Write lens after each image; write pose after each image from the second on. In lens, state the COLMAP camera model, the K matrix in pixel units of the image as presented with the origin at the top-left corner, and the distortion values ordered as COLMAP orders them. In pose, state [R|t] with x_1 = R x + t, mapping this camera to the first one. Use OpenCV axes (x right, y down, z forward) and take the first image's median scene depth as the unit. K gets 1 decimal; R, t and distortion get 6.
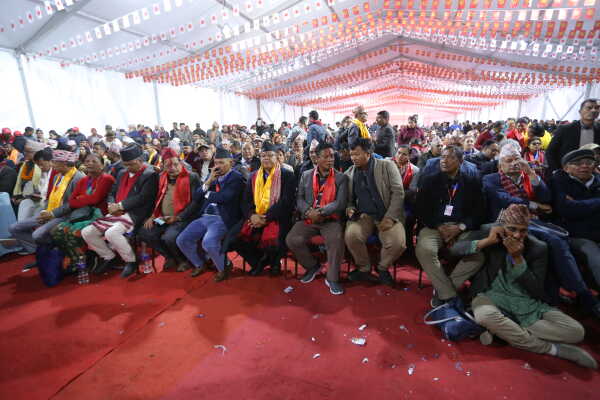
lens RADIAL K [[290.7, 0, 300.0], [0, 290.7, 200.0], [0, 0, 1]] dist [-0.079879, 0.036895]
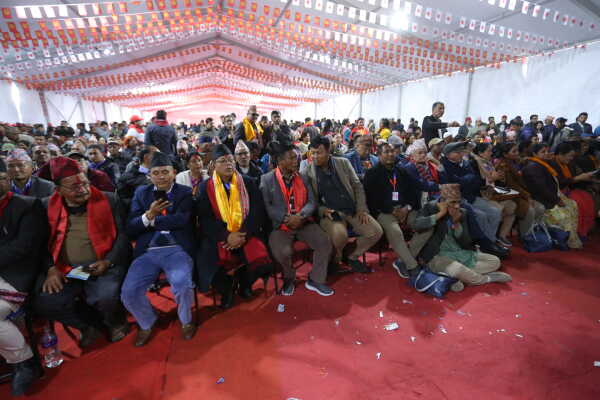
lens RADIAL K [[290.7, 0, 300.0], [0, 290.7, 200.0], [0, 0, 1]] dist [-0.079879, 0.036895]
pose [[0.807798, -0.140680, 0.572425, -0.396393], [0.138414, 0.989221, 0.047784, -0.048589], [-0.572977, 0.040632, 0.818563, 0.190164]]
